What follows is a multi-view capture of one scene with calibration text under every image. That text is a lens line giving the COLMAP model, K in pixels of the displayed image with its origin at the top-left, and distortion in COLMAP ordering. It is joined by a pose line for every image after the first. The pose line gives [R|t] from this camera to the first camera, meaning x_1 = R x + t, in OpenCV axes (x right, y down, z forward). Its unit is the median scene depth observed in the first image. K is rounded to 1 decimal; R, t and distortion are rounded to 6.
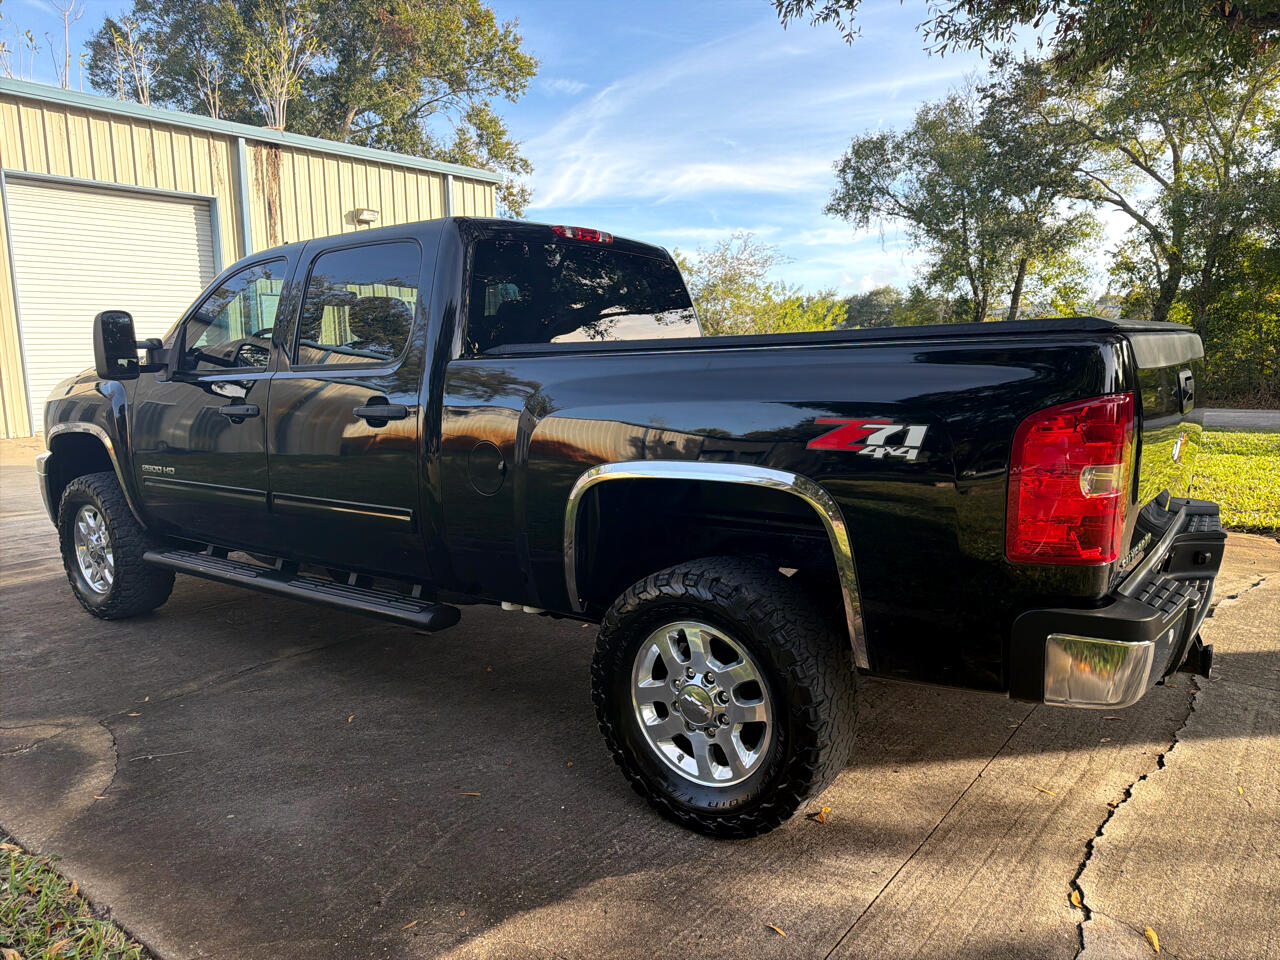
lens RADIAL K [[906.5, 0, 621.6], [0, 906.5, 482.1], [0, 0, 1]] dist [0.016162, -0.017302]
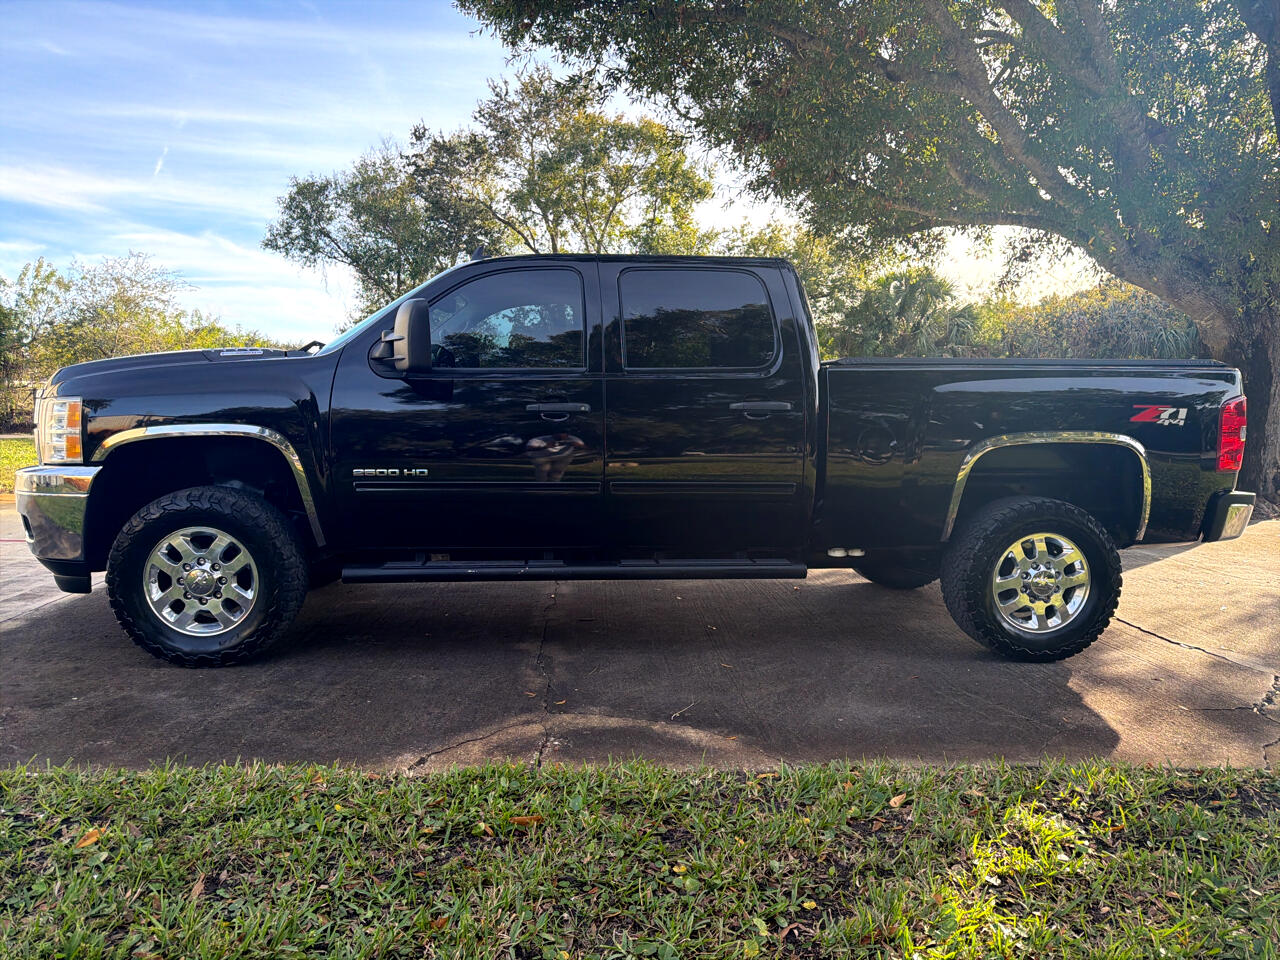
lens RADIAL K [[888.9, 0, 631.3], [0, 888.9, 482.7], [0, 0, 1]] dist [0.113986, -0.177376]
pose [[0.743082, -0.033622, 0.668355, -0.889978], [0.064644, 0.997673, -0.021683, 0.030718], [-0.666071, 0.059317, 0.743526, 0.153973]]
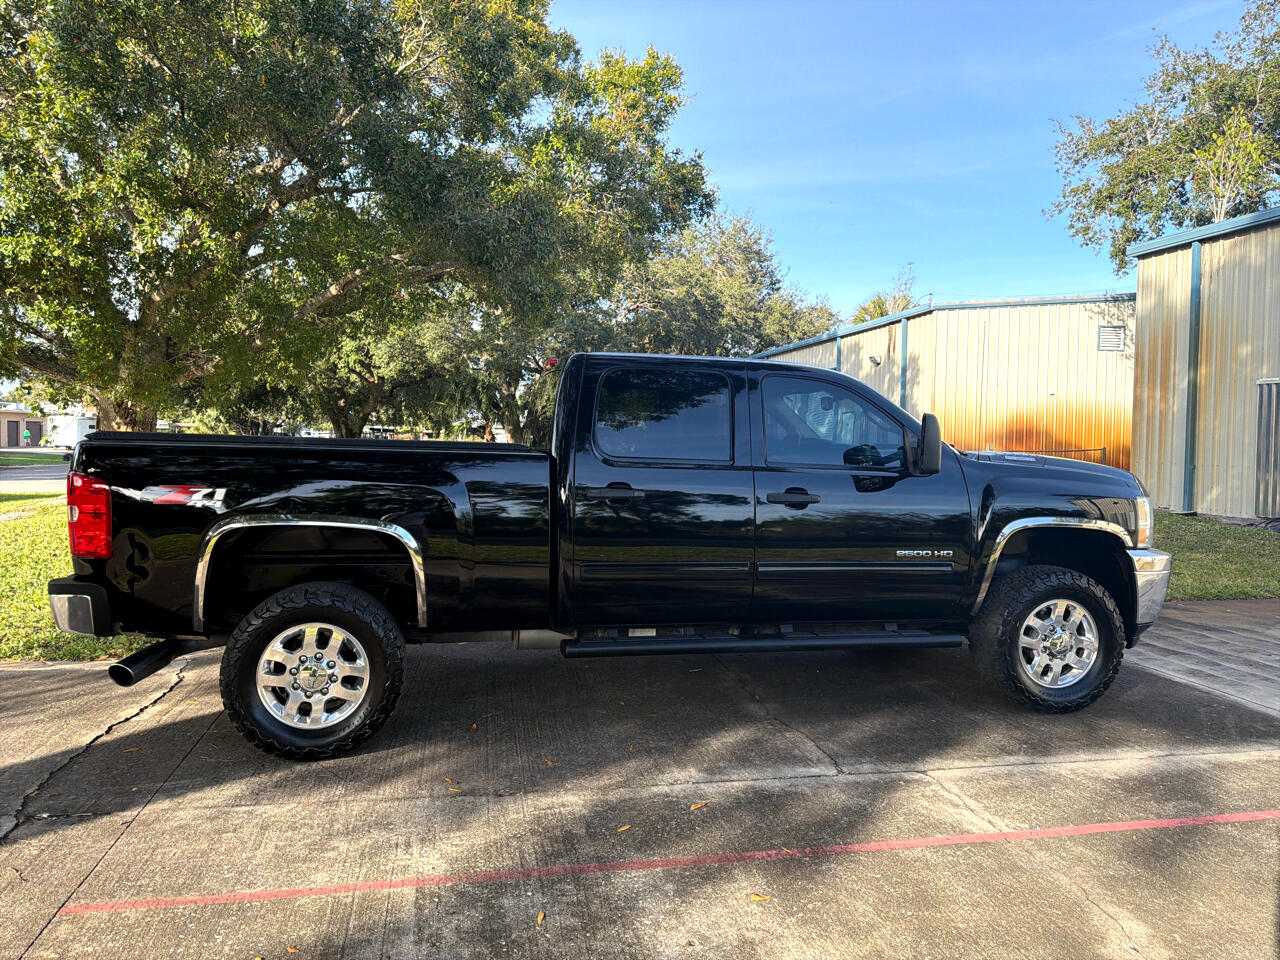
lens RADIAL K [[901.9, 0, 635.3], [0, 901.9, 481.3], [0, 0, 1]] dist [0.019132, -0.024845]
pose [[-0.651574, 0.048348, -0.757043, 0.749393], [-0.106790, 0.982183, 0.154639, -0.263736], [0.751030, 0.181603, -0.634802, 1.655723]]
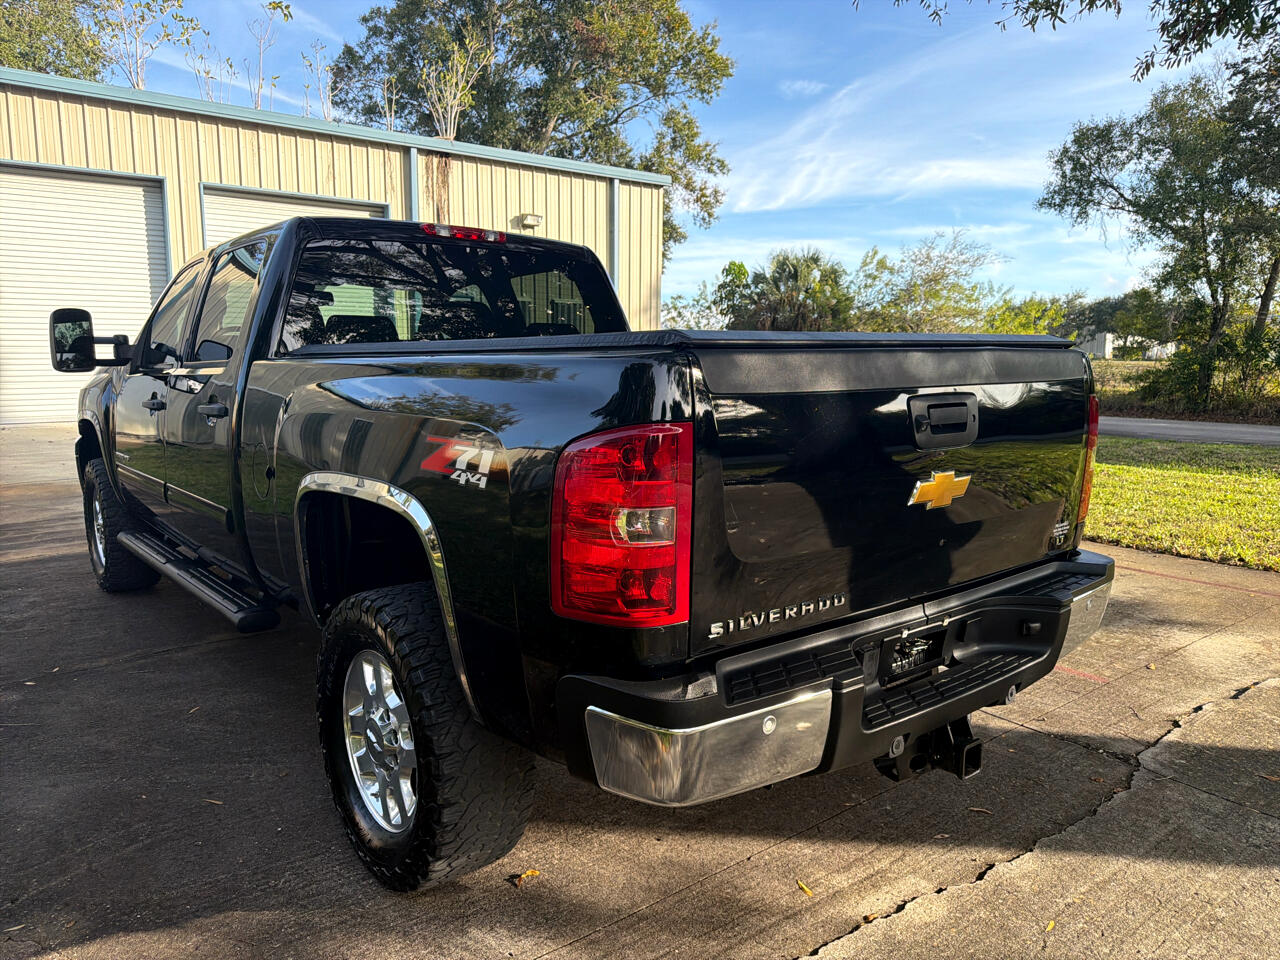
lens RADIAL K [[908.1, 0, 625.2], [0, 908.1, 474.6], [0, 0, 1]] dist [0.004239, 0.002235]
pose [[0.971771, 0.050719, -0.230410, 0.301585], [-0.052849, 0.998598, -0.003078, -0.019592], [0.229931, 0.015168, 0.973089, 0.086760]]
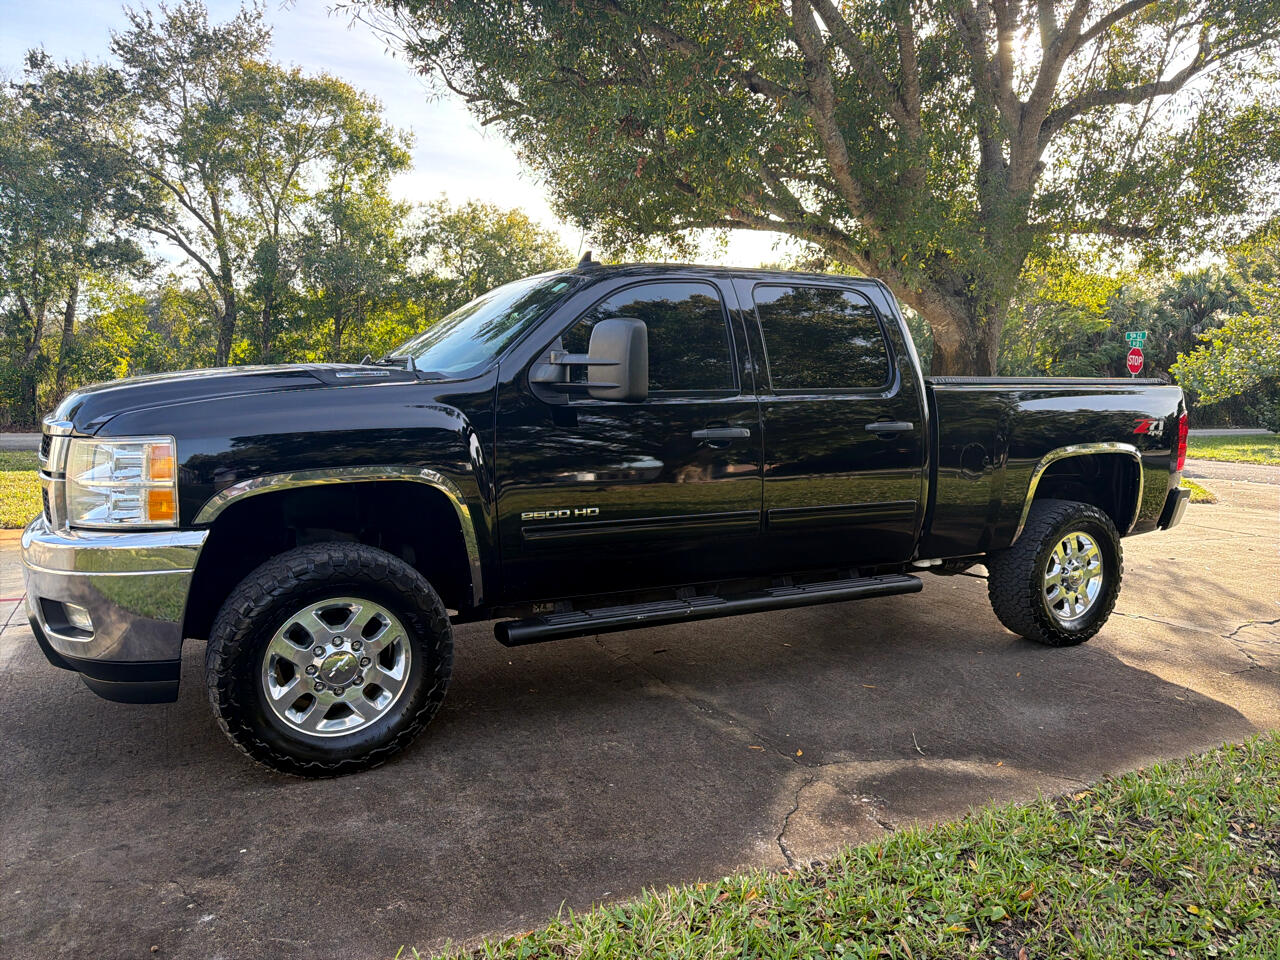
lens RADIAL K [[901.9, 0, 635.3], [0, 901.9, 481.3], [0, 0, 1]] dist [0.019132, -0.024845]
pose [[0.422125, -0.074279, 0.903489, -1.127660], [0.101641, 0.994231, 0.034251, -0.058730], [-0.900822, 0.077373, 0.427240, 0.574082]]
